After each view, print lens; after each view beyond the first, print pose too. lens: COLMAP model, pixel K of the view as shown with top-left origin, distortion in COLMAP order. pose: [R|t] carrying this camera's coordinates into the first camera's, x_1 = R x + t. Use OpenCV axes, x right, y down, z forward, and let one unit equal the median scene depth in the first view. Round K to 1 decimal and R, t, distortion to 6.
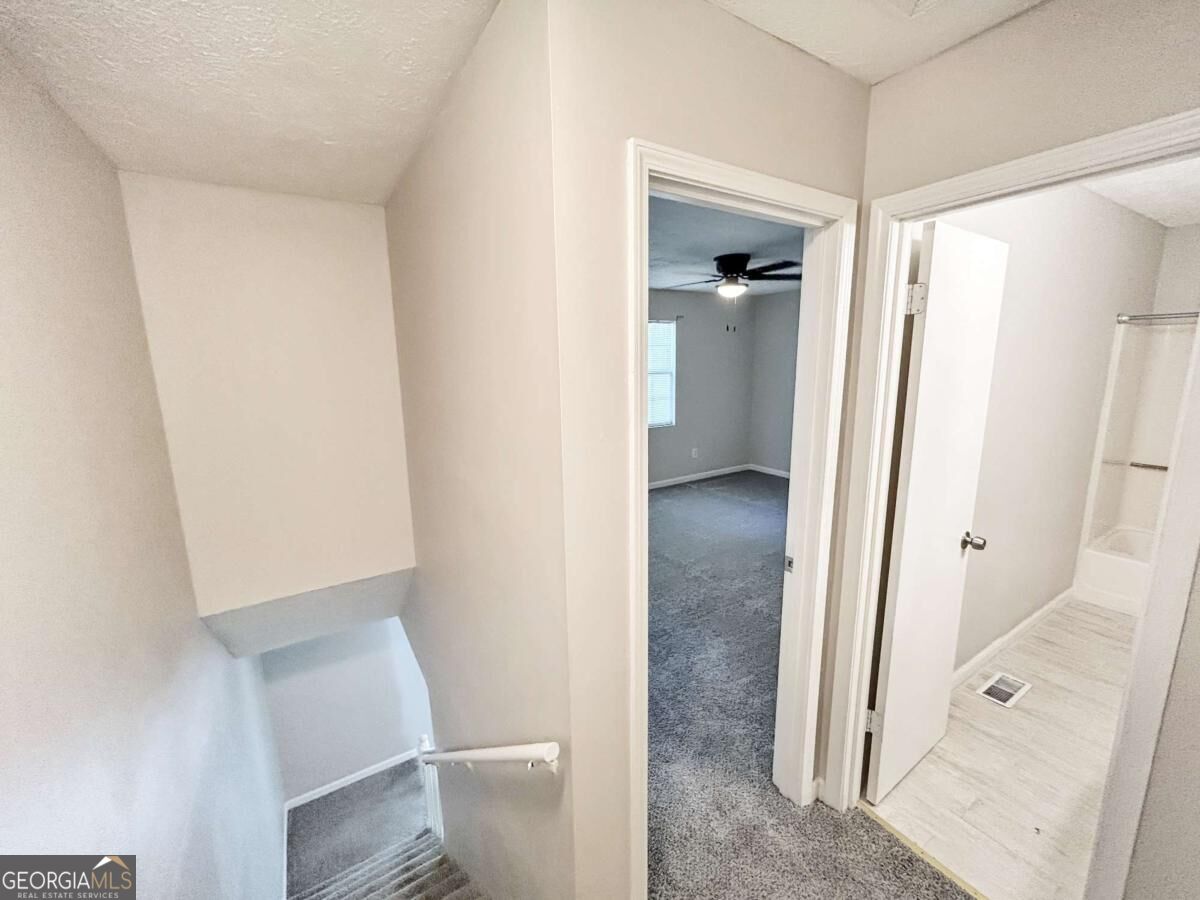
lens RADIAL K [[486.1, 0, 597.1], [0, 486.1, 448.4], [0, 0, 1]] dist [0.001059, 0.002059]
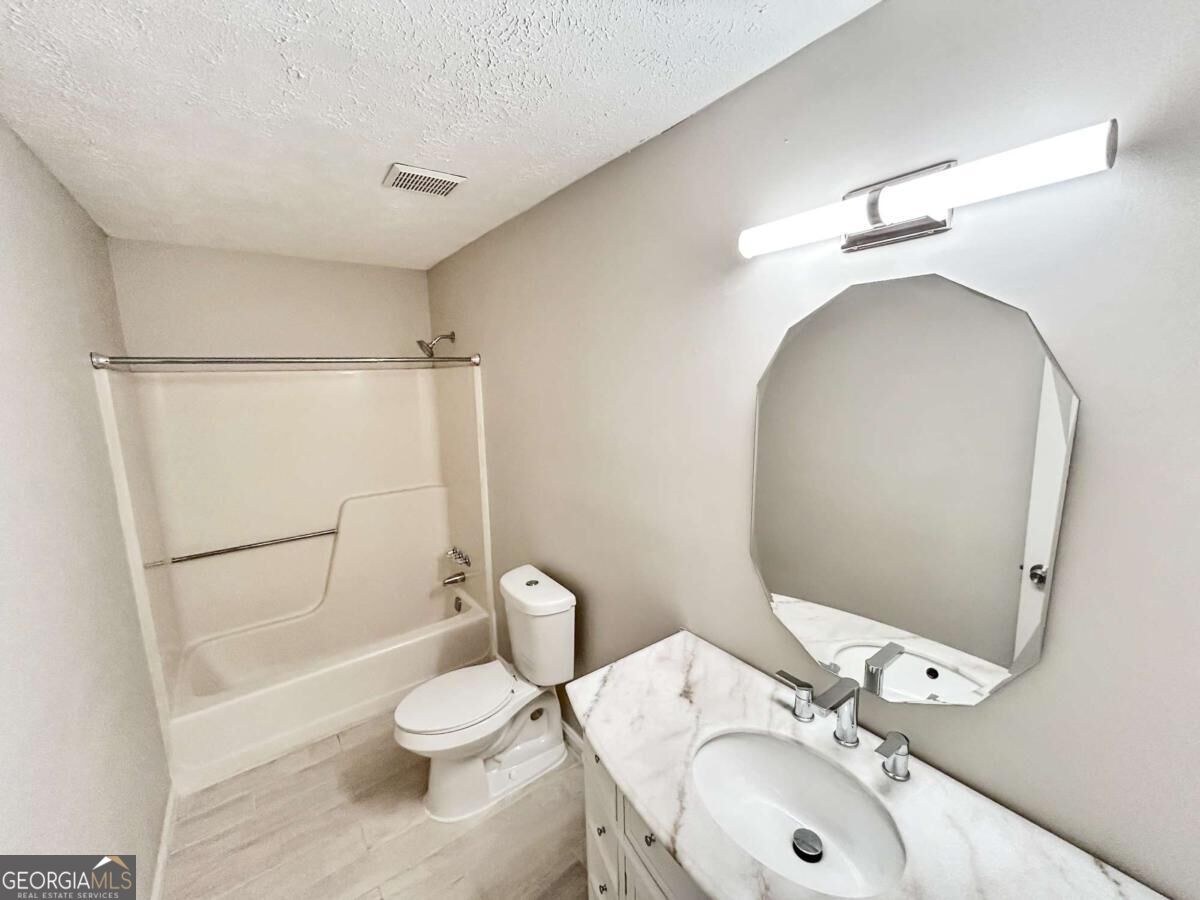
lens RADIAL K [[486.1, 0, 599.6], [0, 486.1, 449.7], [0, 0, 1]] dist [0.001059, 0.002059]
pose [[-0.074226, -0.135691, 0.987967, 0.390858], [0.213986, 0.965456, 0.148677, -0.108715], [-0.974012, 0.222447, -0.042626, 0.414776]]
